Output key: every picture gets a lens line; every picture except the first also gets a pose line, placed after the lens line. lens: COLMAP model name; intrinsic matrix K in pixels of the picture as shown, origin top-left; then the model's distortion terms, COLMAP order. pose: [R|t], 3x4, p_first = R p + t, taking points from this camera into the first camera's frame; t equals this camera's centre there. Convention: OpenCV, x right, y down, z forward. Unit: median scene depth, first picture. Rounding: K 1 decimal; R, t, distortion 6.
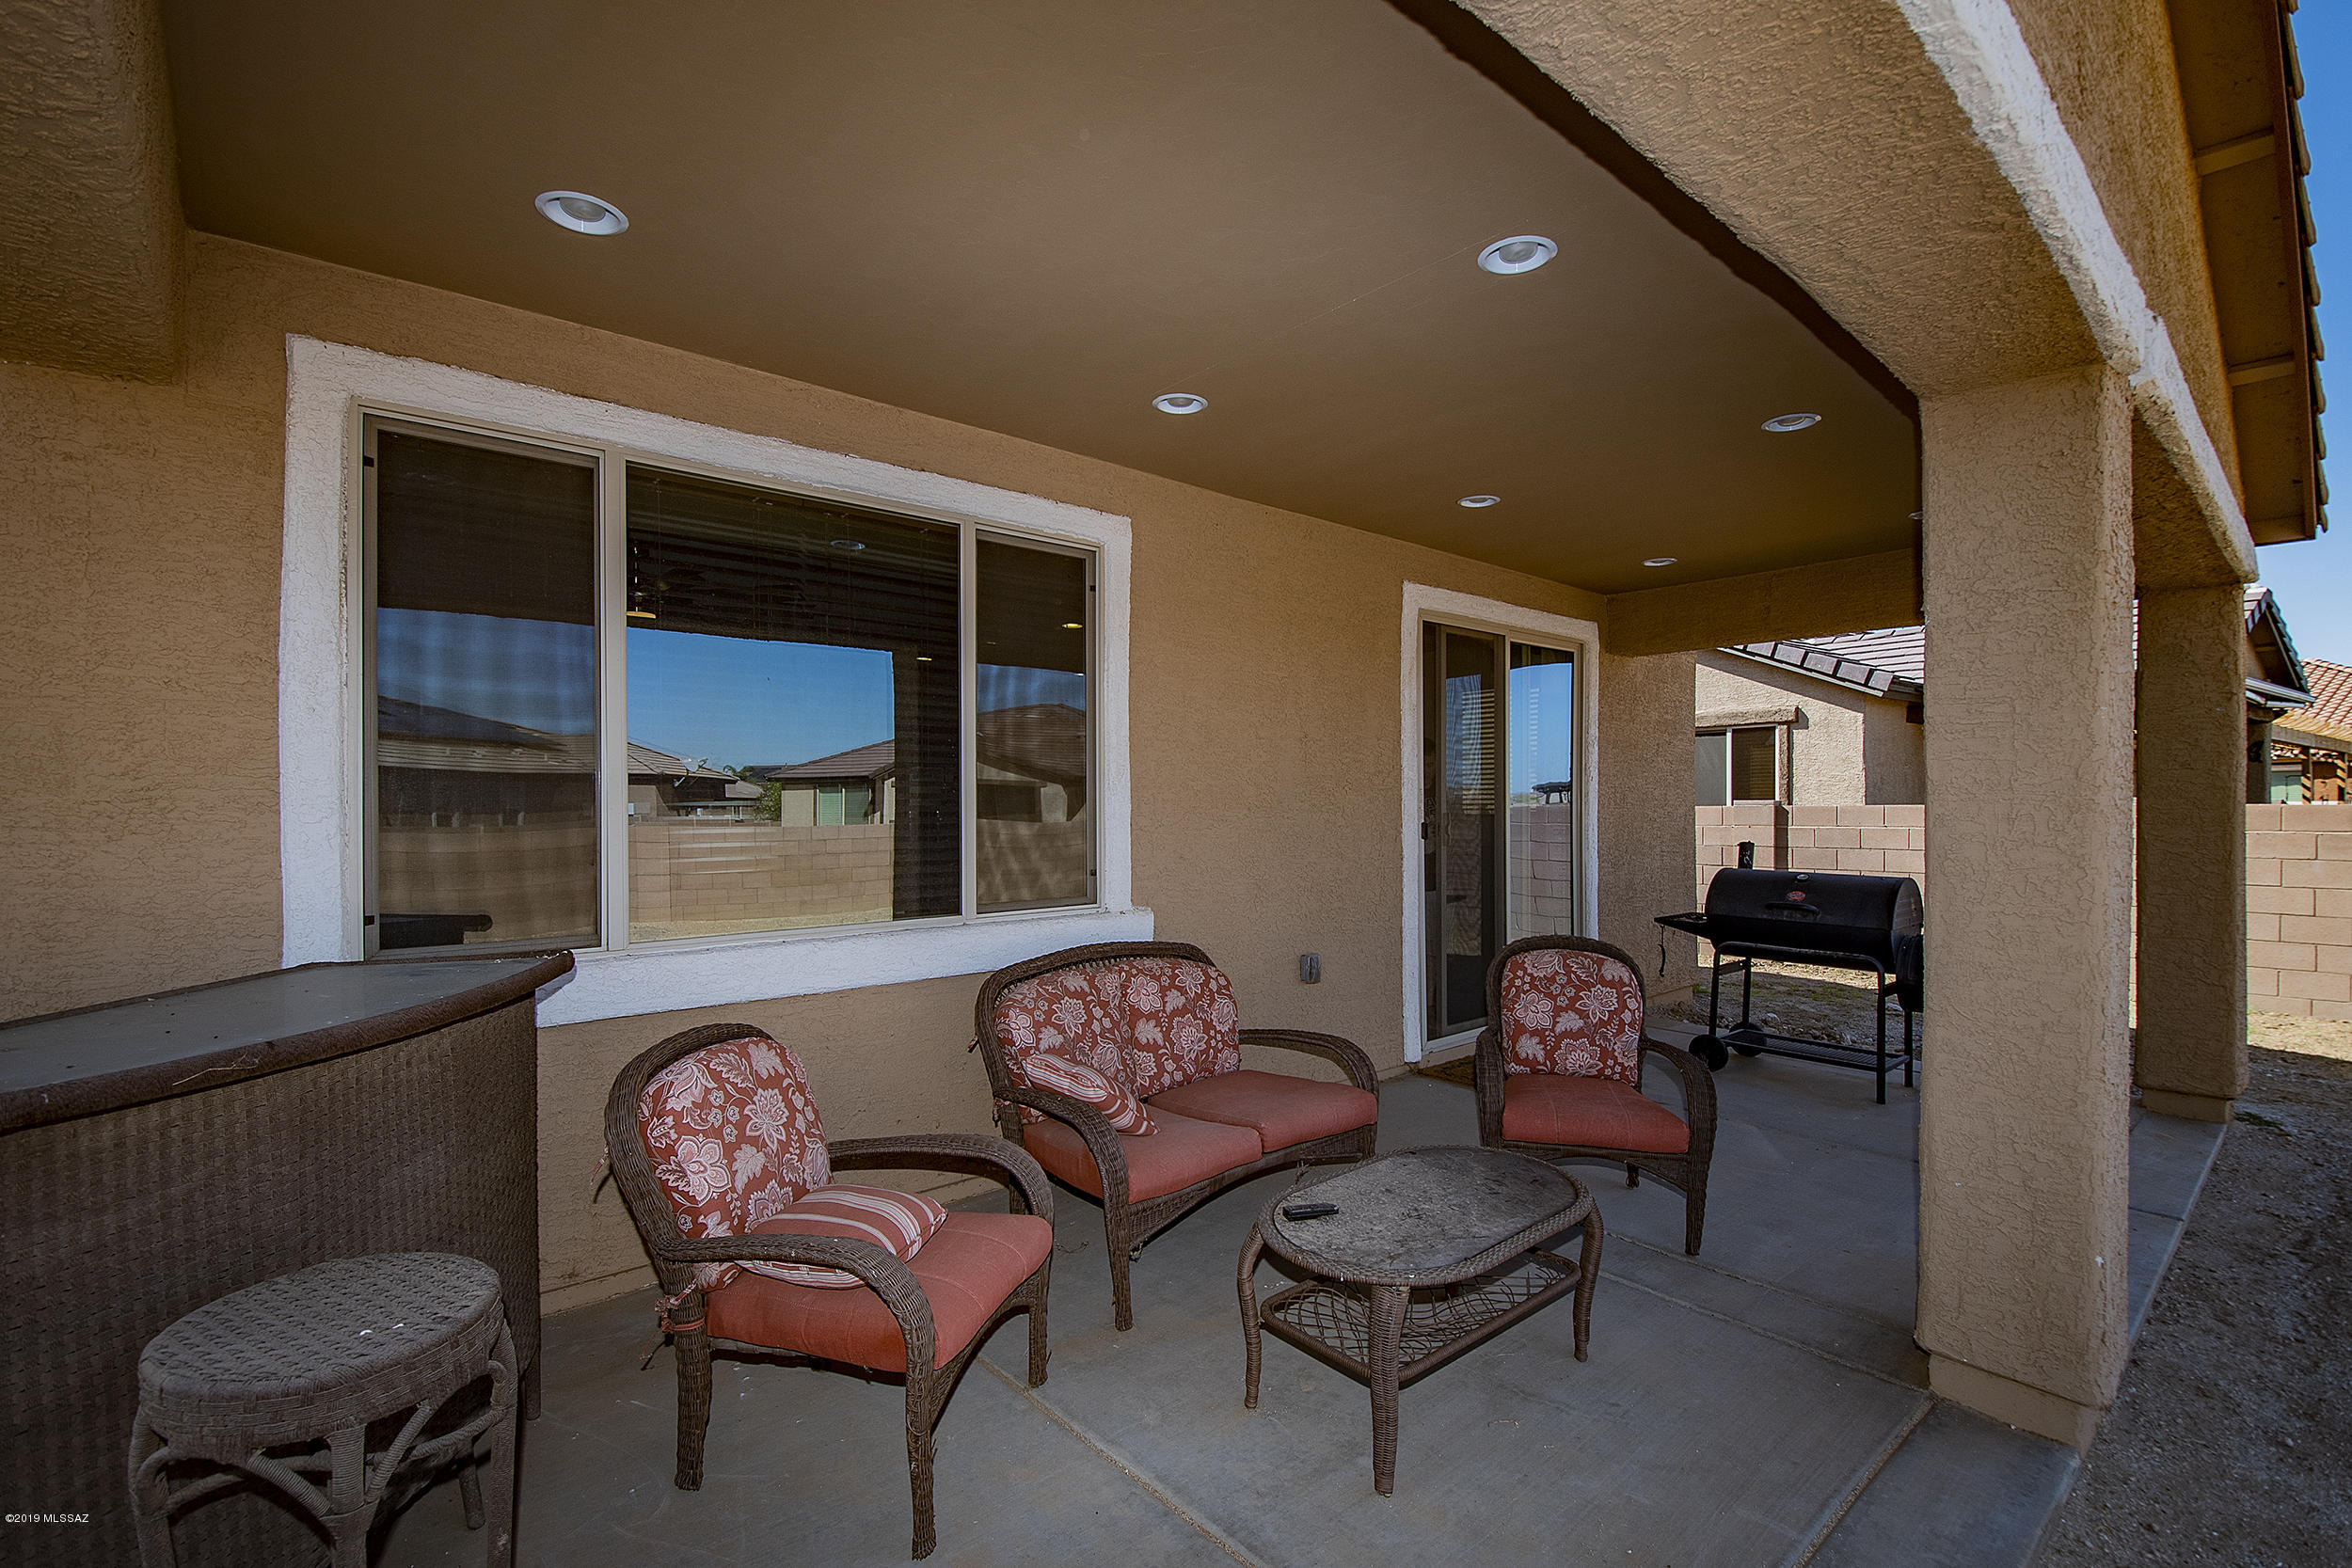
lens RADIAL K [[1035.8, 0, 1176.7], [0, 1035.8, 817.5], [0, 0, 1]] dist [0.000857, 0.000015]
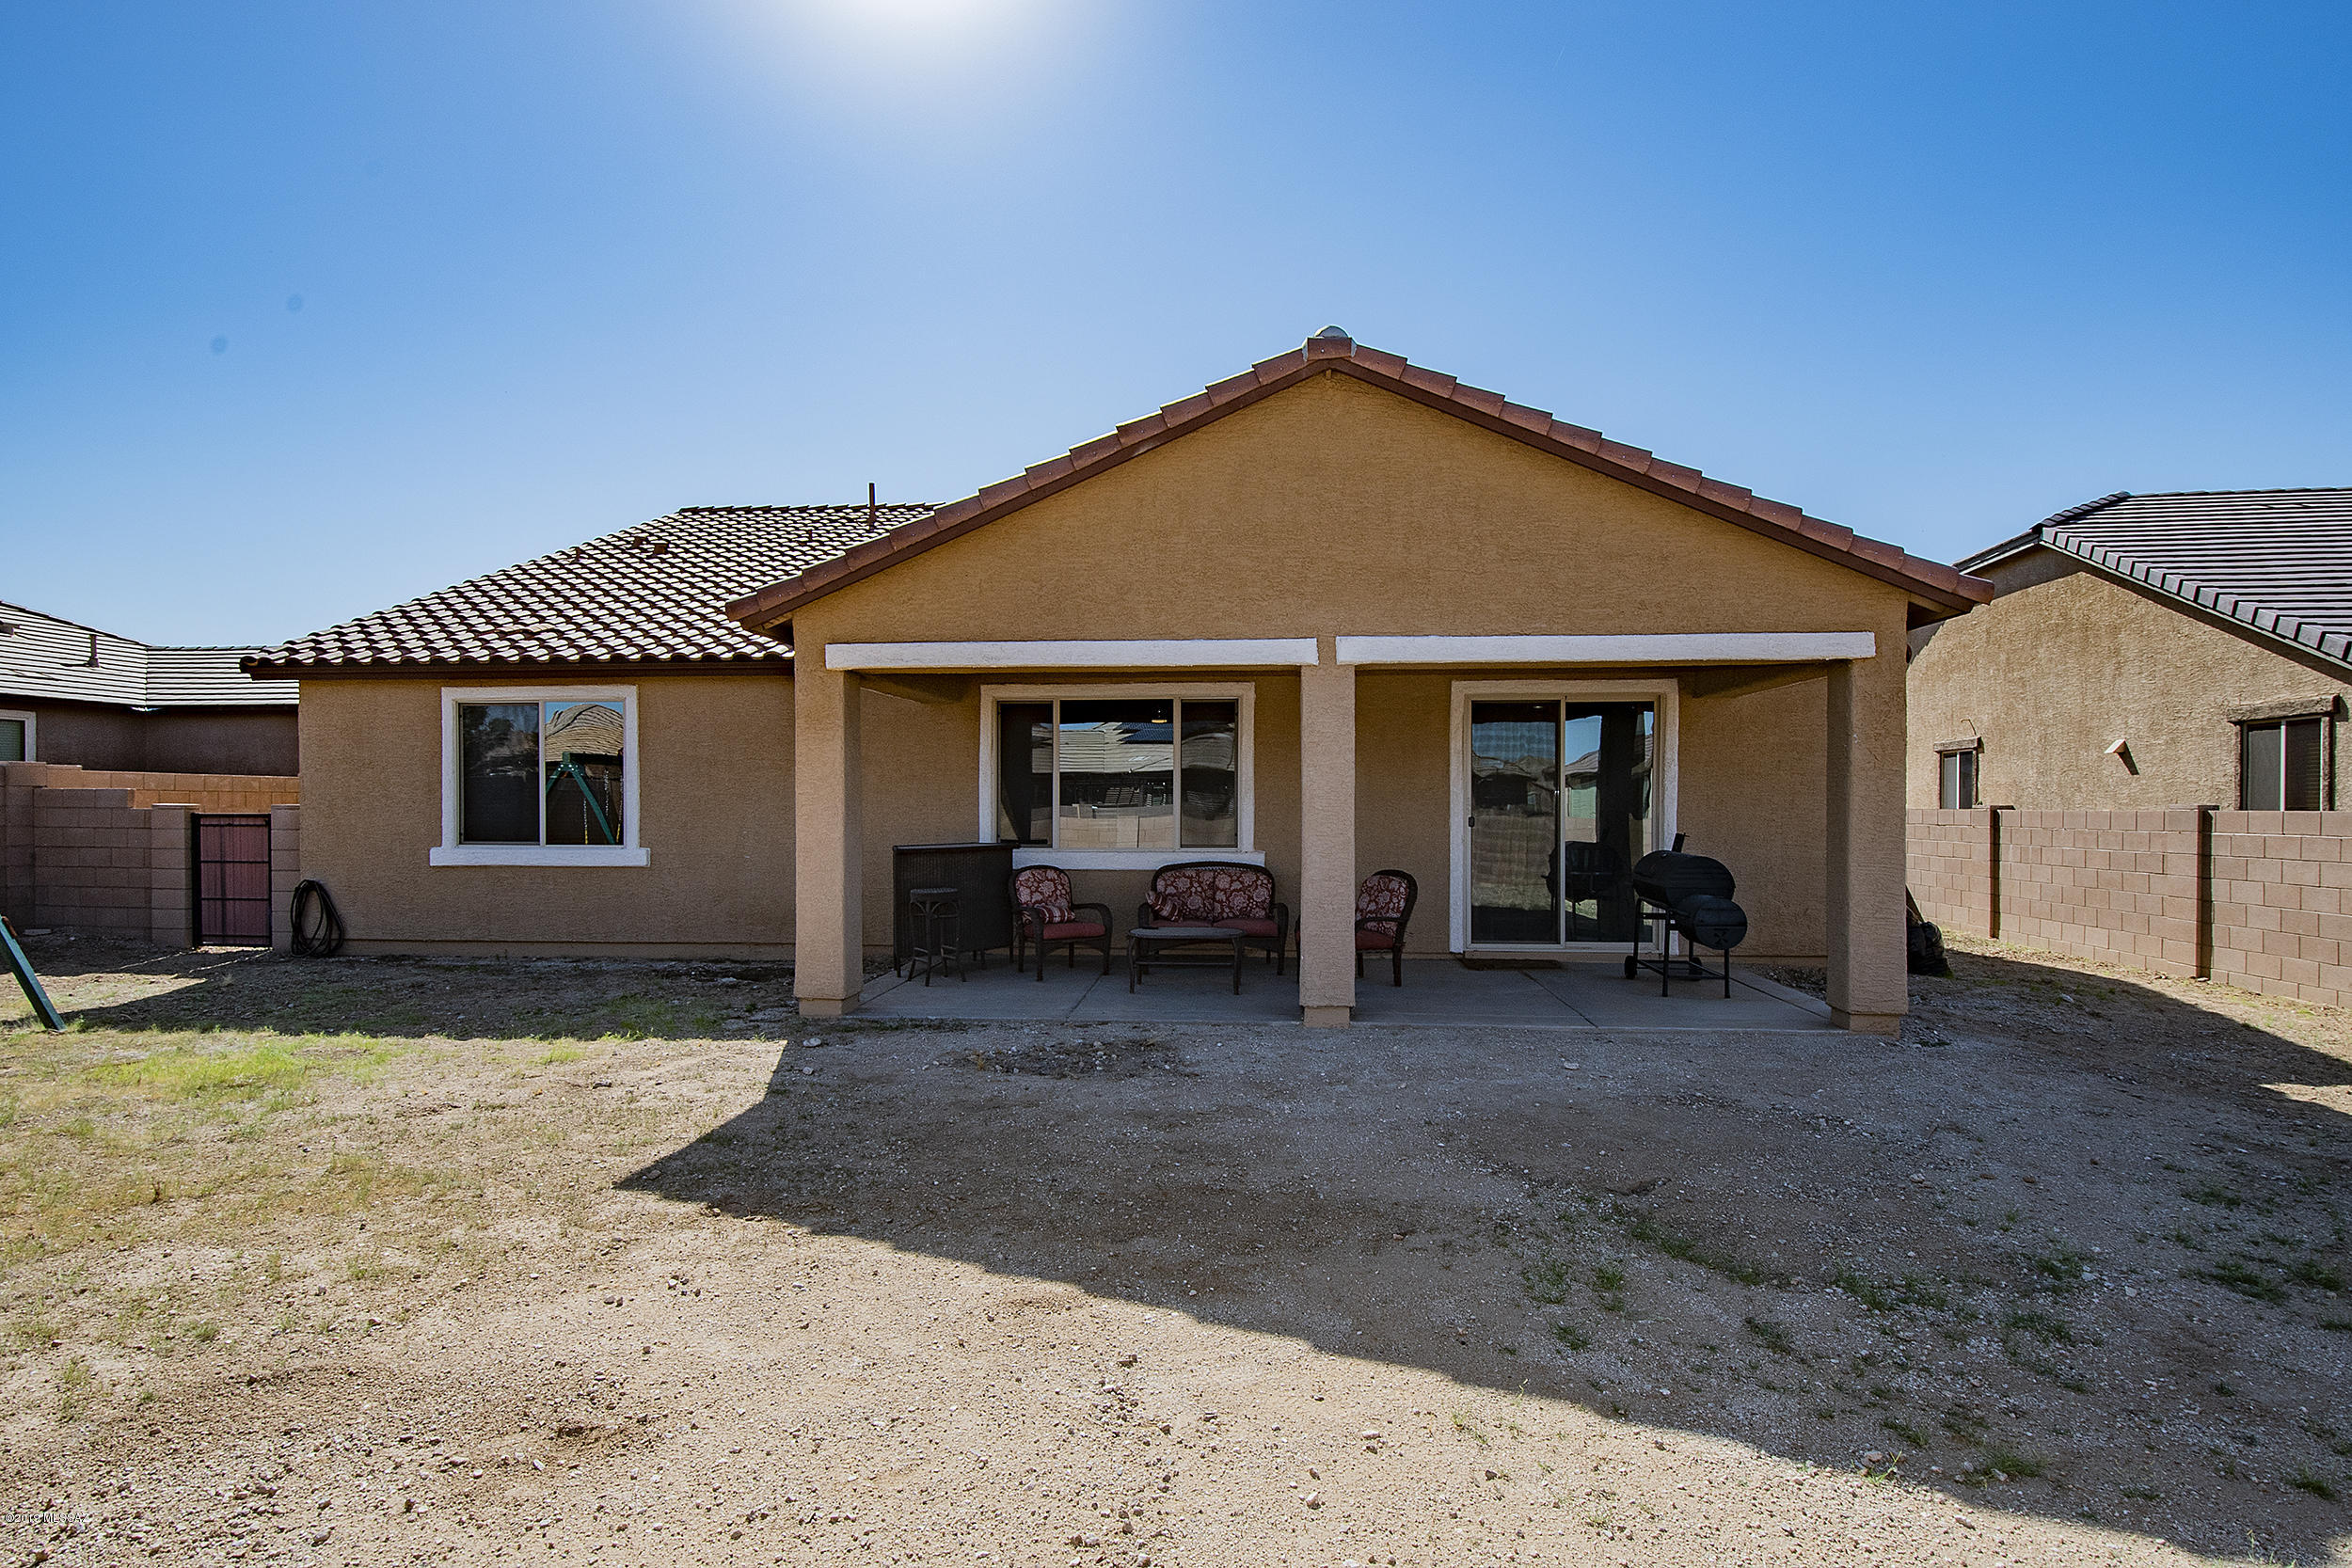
lens RADIAL K [[1172.9, 0, 1176.0], [0, 1172.9, 784.0], [0, 0, 1]] dist [-0.027450, 0.000390]
pose [[0.672353, -0.000550, -0.740231, 1.227836], [-0.013762, 0.999818, -0.013243, -0.016601], [0.740103, 0.019091, 0.672222, -0.614615]]
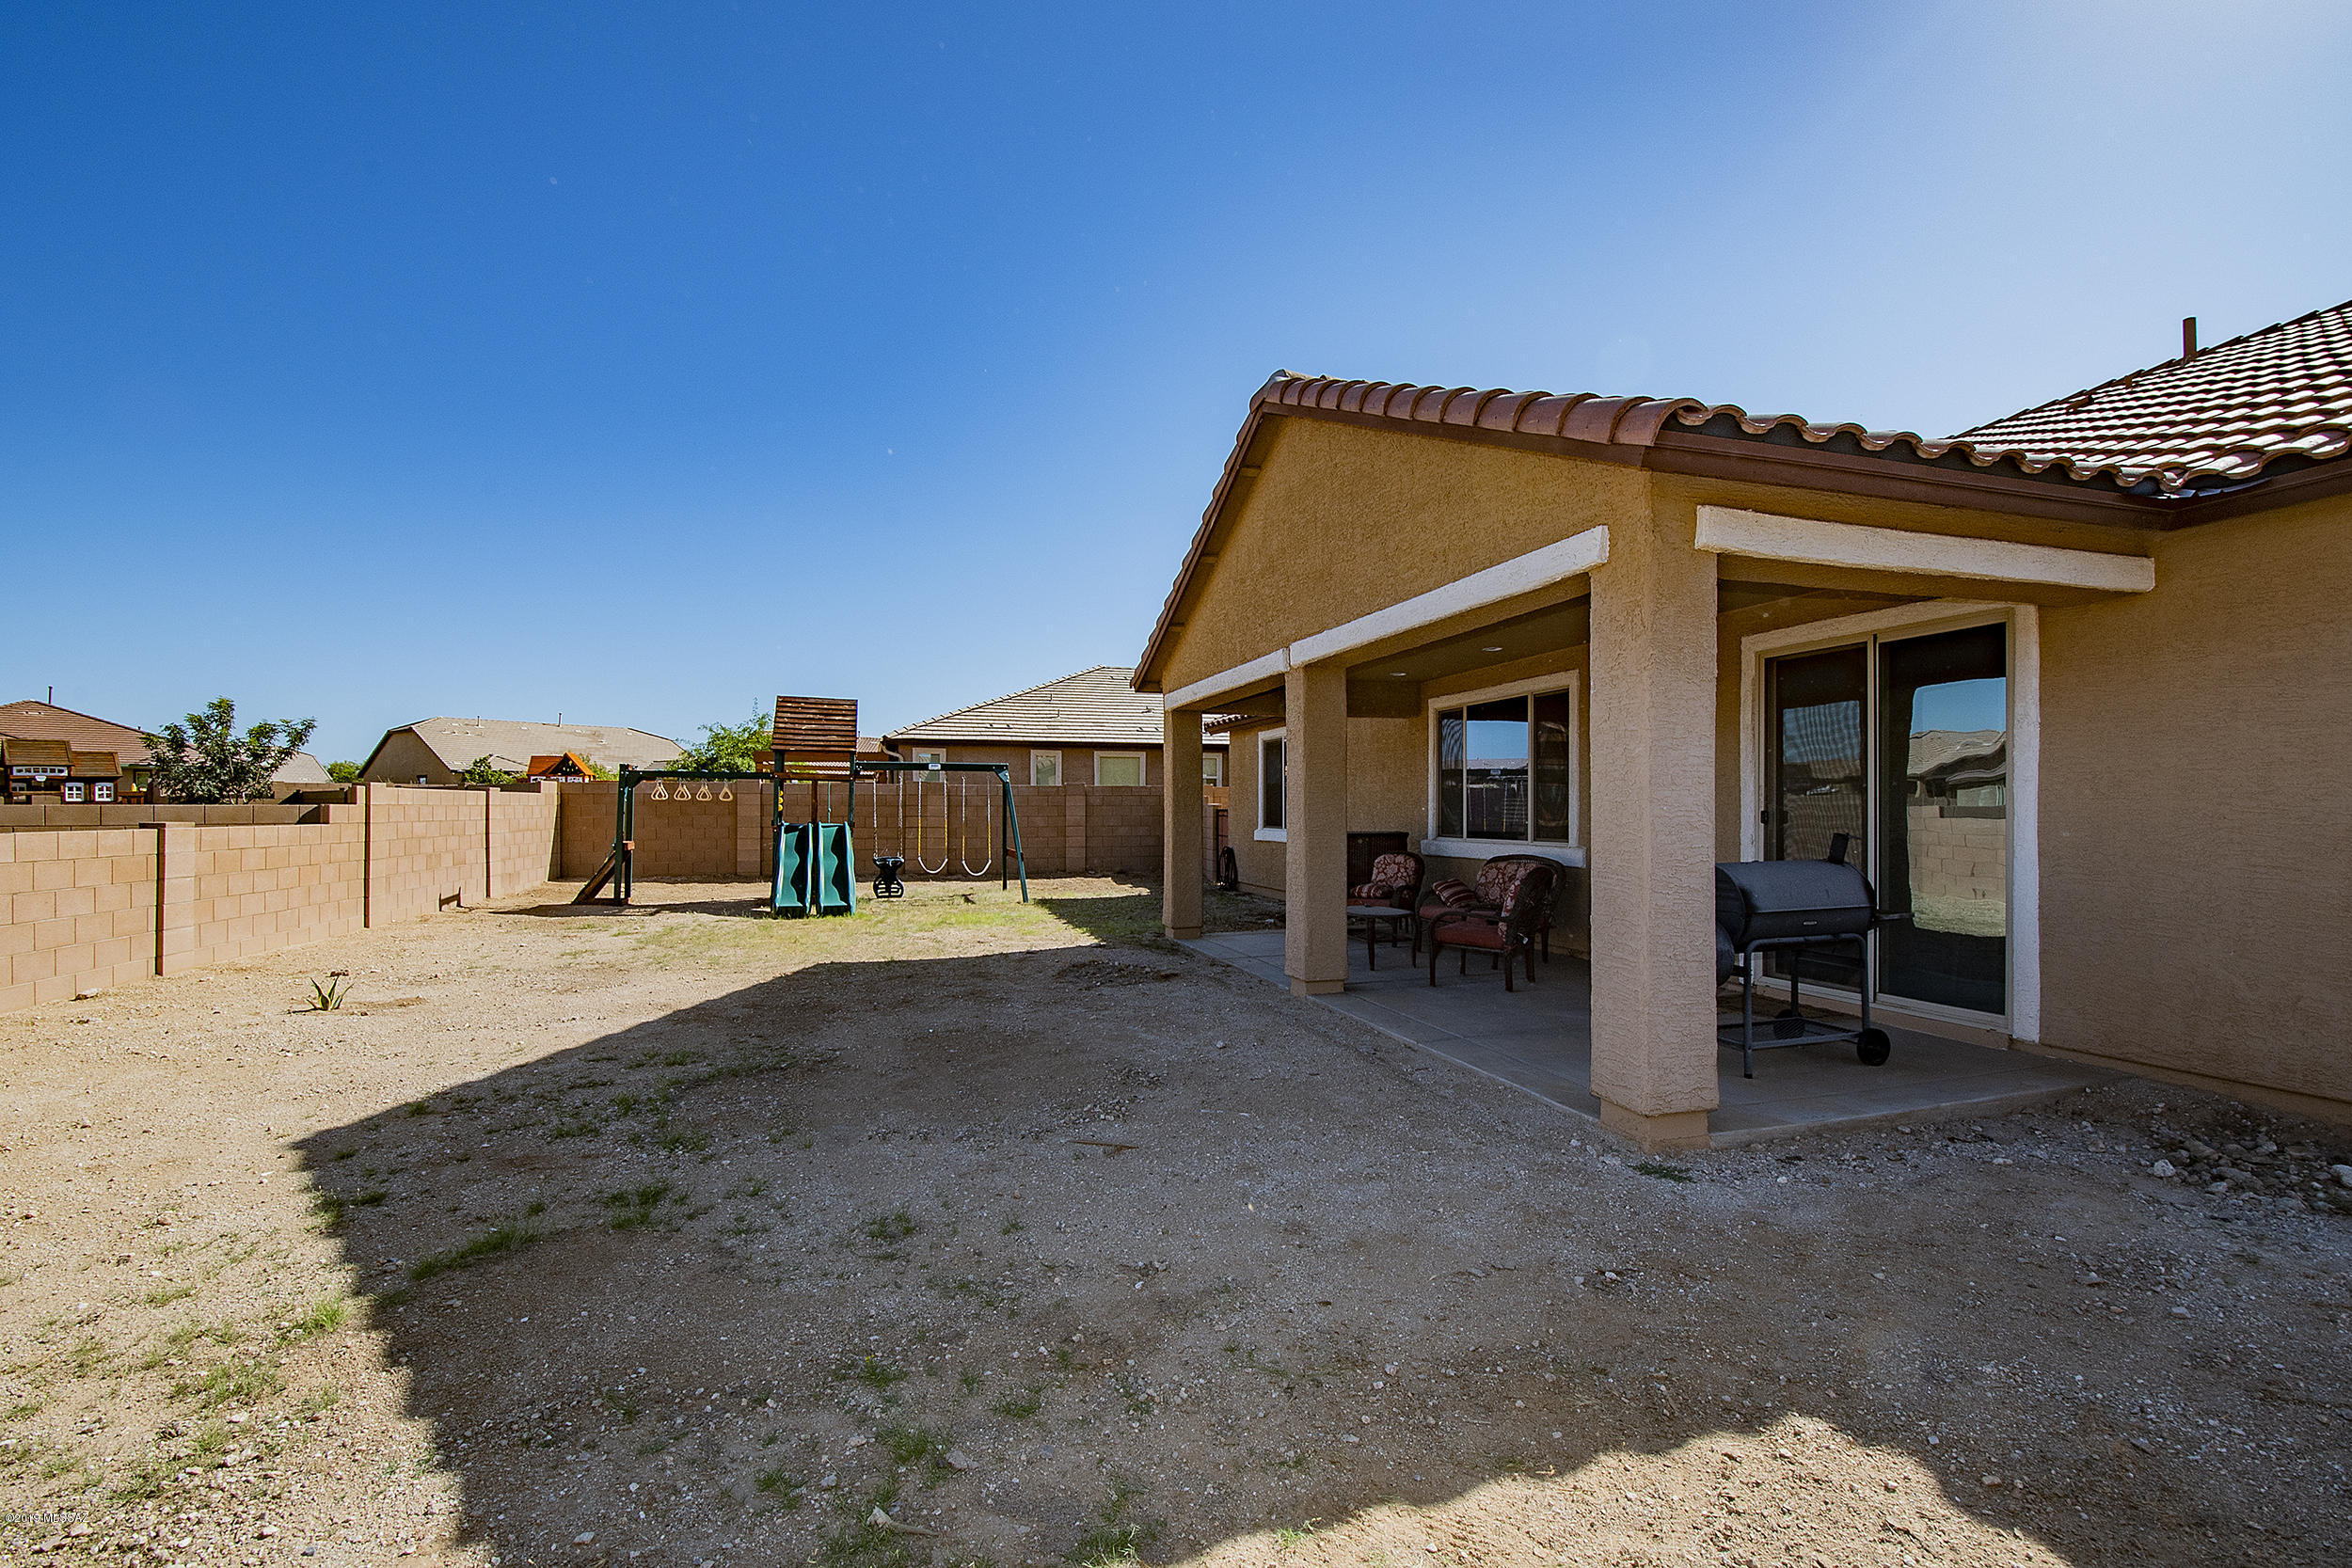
lens RADIAL K [[1043.0, 0, 1176.0], [0, 1043.0, 784.0], [0, 0, 1]] dist [-0.015234, -0.000195]
pose [[-0.418037, -0.008364, -0.908392, 1.602704], [-0.003960, 0.999965, -0.007385, -0.015170], [0.908422, 0.000510, -0.418055, 0.789041]]
